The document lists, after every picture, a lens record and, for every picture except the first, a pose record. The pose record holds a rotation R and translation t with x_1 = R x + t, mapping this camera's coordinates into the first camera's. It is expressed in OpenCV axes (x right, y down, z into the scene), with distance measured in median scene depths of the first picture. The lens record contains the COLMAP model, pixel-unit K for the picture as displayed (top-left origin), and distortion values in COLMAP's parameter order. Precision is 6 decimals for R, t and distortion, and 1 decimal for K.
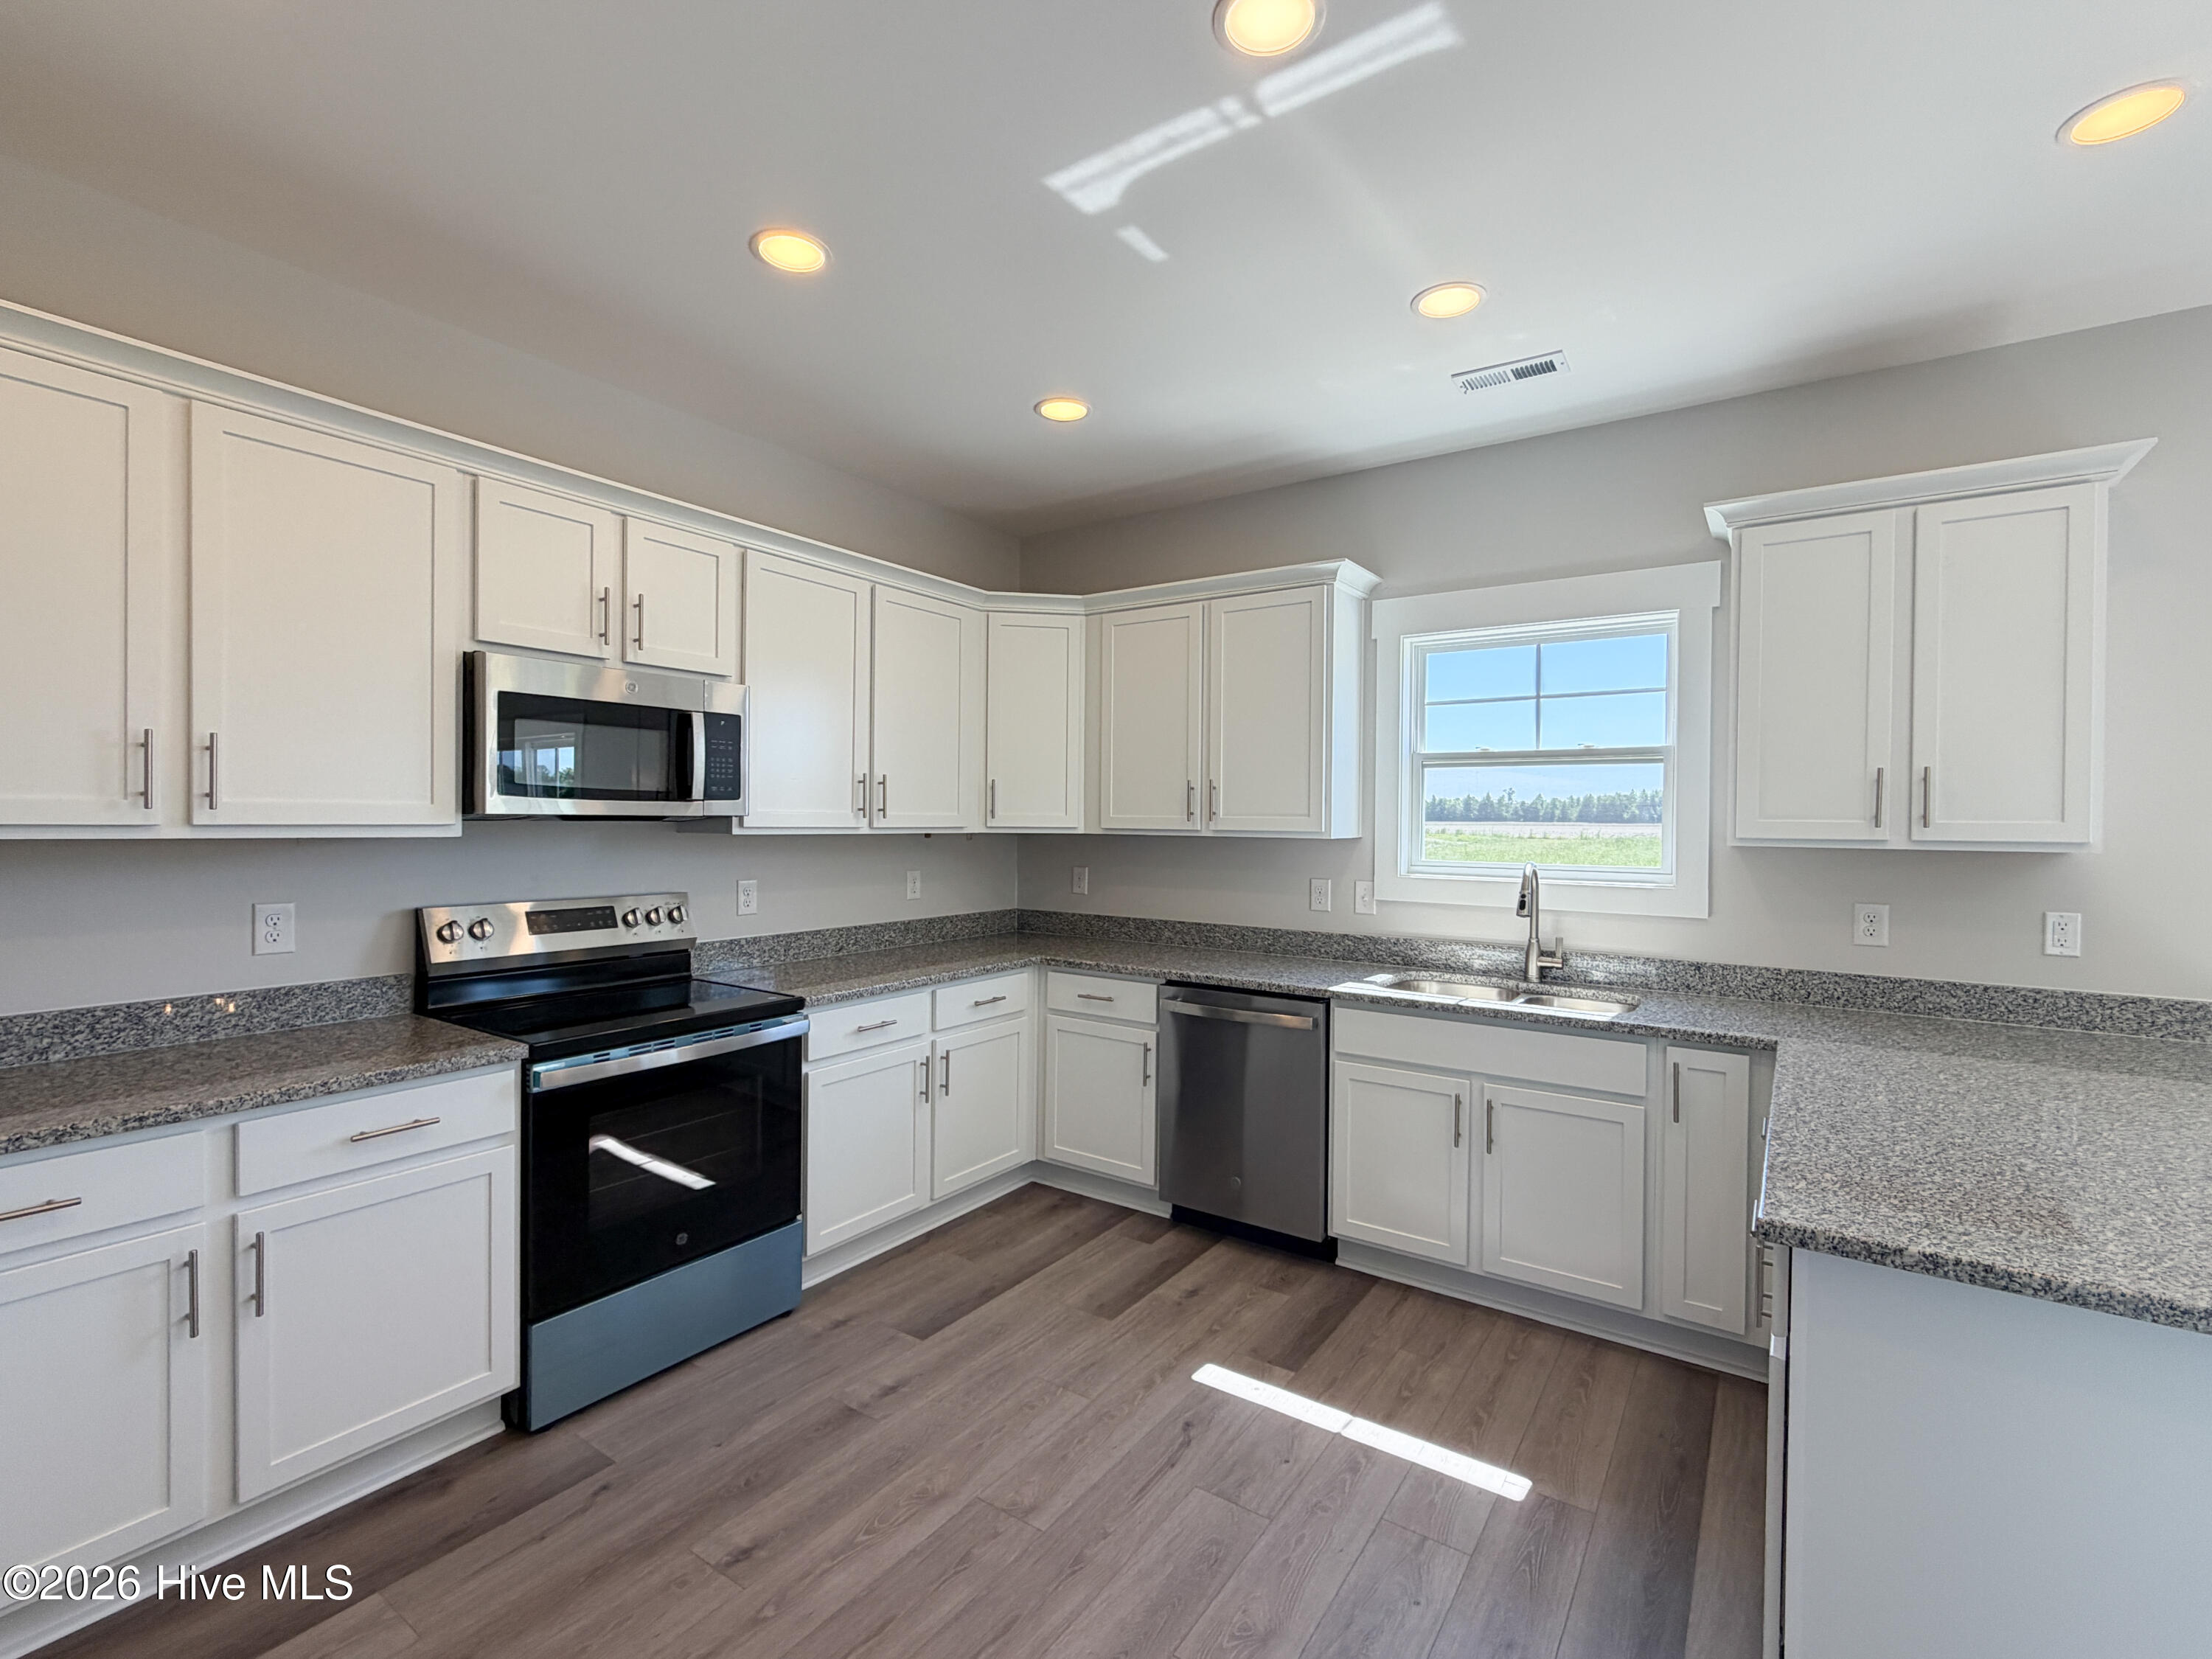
lens RADIAL K [[985.6, 0, 1106.0], [0, 985.6, 829.5], [0, 0, 1]] dist [-0.002379, 0.000118]
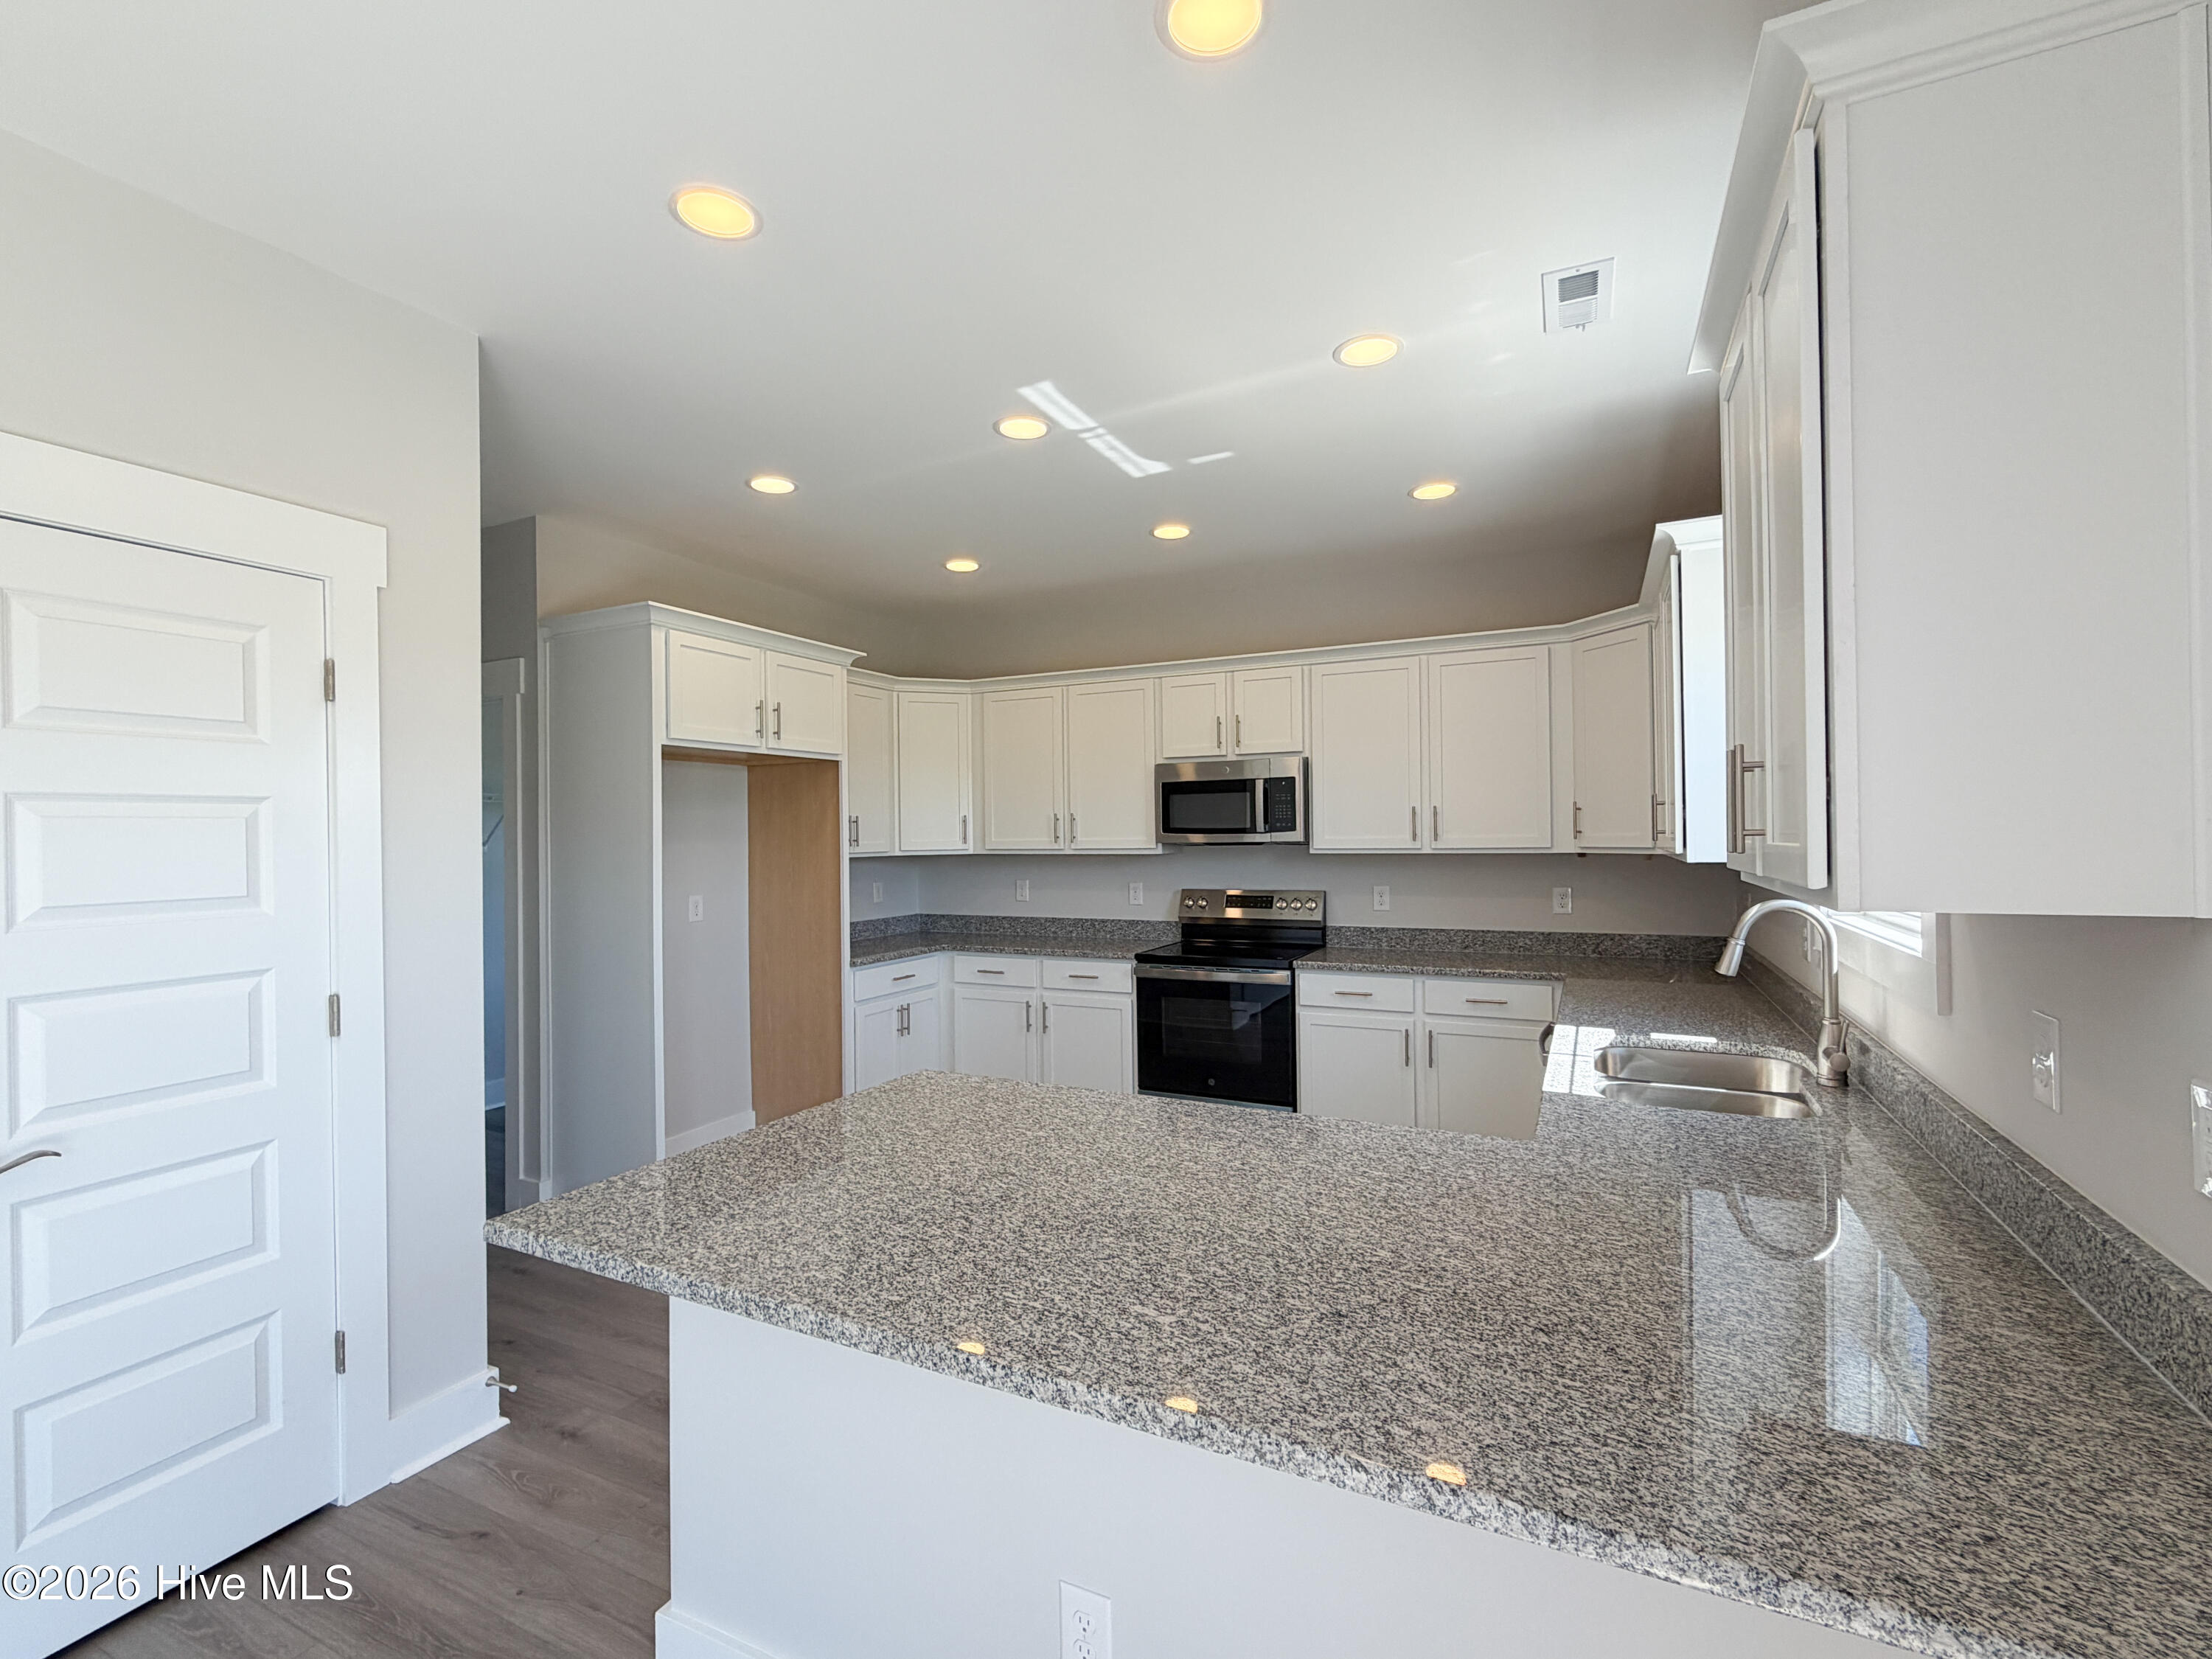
lens RADIAL K [[985.6, 0, 1106.0], [0, 985.6, 829.5], [0, 0, 1]] dist [-0.002379, 0.000118]
pose [[0.159778, -0.024726, -0.986843, 1.170127], [0.000413, 0.999688, -0.024981, 0.006794], [0.987153, 0.003583, 0.159738, 0.479683]]
